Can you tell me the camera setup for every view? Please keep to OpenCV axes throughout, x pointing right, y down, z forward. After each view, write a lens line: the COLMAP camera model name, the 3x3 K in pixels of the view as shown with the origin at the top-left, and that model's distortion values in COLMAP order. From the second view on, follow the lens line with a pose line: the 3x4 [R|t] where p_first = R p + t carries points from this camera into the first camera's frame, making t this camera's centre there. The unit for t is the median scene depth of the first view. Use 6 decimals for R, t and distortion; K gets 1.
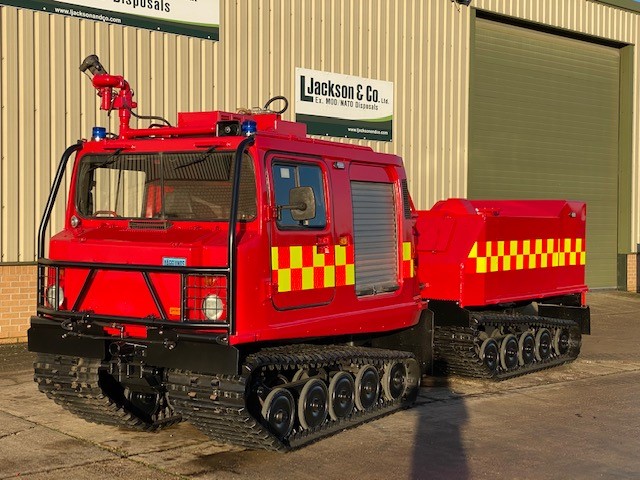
lens RADIAL K [[971.1, 0, 322.1], [0, 971.1, 237.8], [0, 0, 1]] dist [0.127166, -0.078019]
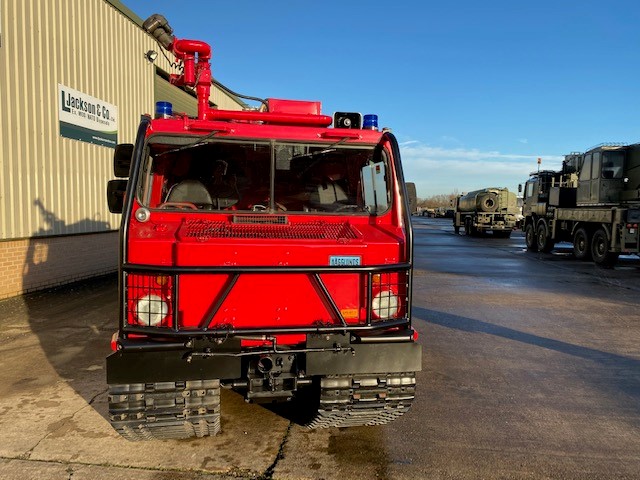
lens RADIAL K [[490.8, 0, 319.2], [0, 490.8, 237.3], [0, 0, 1]] dist [0.022771, -0.008685]
pose [[0.744167, -0.039945, 0.666798, -0.205344], [0.004989, 0.998515, 0.054249, -0.009554], [-0.667975, -0.037044, 0.743262, 0.292301]]
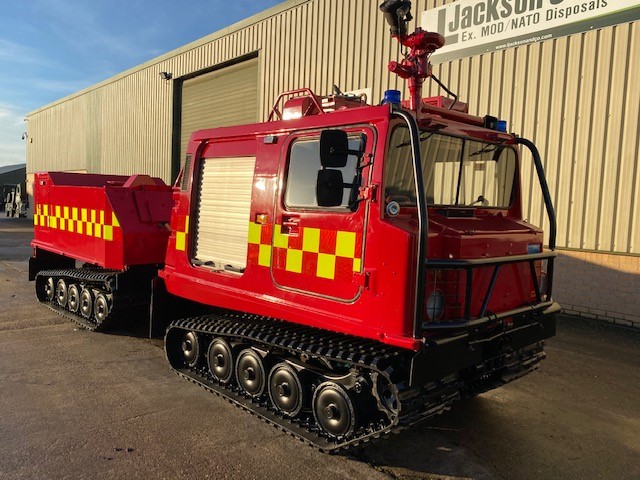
lens RADIAL K [[510.5, 0, 317.4], [0, 510.5, 238.8], [0, 0, 1]] dist [0.015151, 0.002866]
pose [[-0.005025, 0.058923, -0.998250, 0.347862], [-0.052159, 0.996888, 0.059105, -0.004657], [0.998626, 0.052365, -0.001936, 0.631317]]
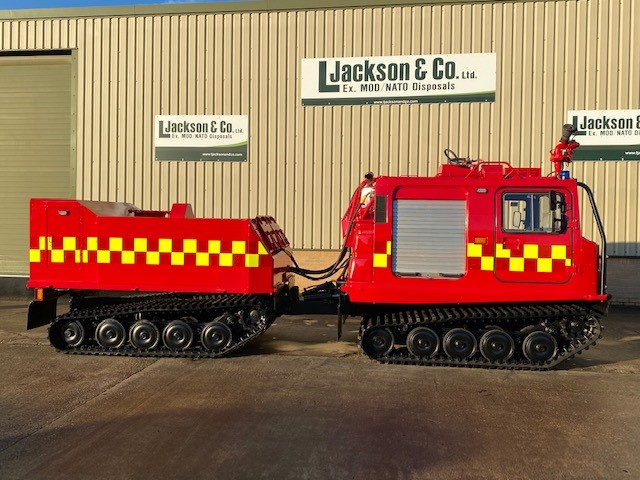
lens RADIAL K [[581.6, 0, 317.8], [0, 581.6, 239.5], [0, 0, 1]] dist [0.113481, -0.231041]
pose [[0.640276, 0.017755, -0.767939, 0.364791], [-0.018756, 0.999796, 0.007477, -0.000236], [0.767916, 0.009616, 0.640479, 0.226858]]
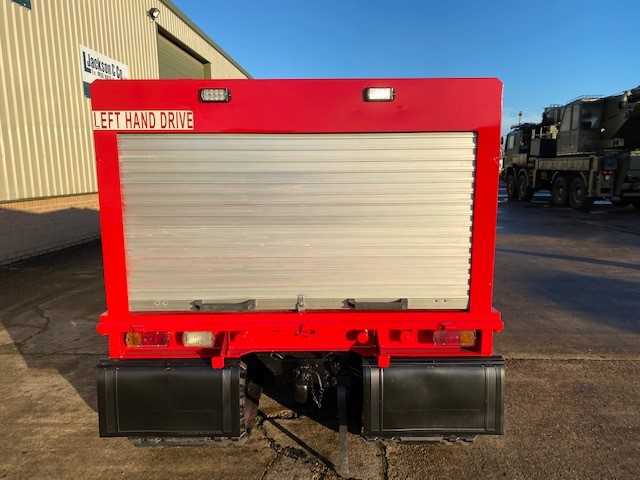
lens RADIAL K [[490.6, 0, 323.6], [0, 490.6, 244.7], [0, 0, 1]] dist [0.008641, -0.001693]
pose [[0.701533, -0.129347, 0.700800, -0.285682], [0.029447, 0.987812, 0.152844, -0.002505], [-0.712028, -0.086589, 0.696792, 0.289810]]
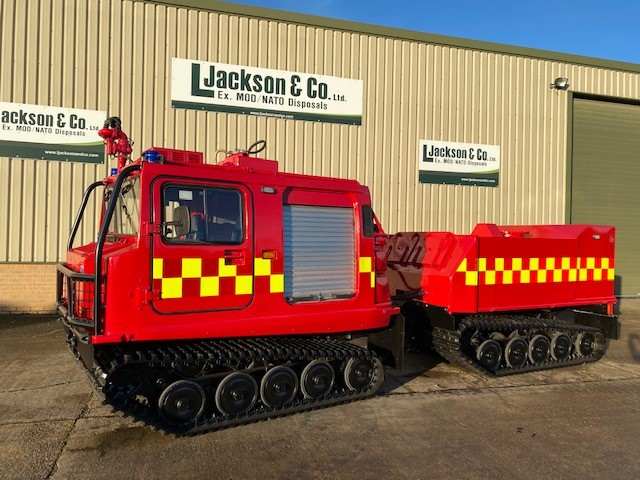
lens RADIAL K [[490.8, 0, 319.2], [0, 490.8, 237.3], [0, 0, 1]] dist [0.022771, -0.008685]
pose [[0.901440, 0.005258, -0.432871, 0.159871], [-0.017730, 0.999536, -0.024781, -0.001803], [0.432540, 0.030014, 0.901115, 0.247996]]
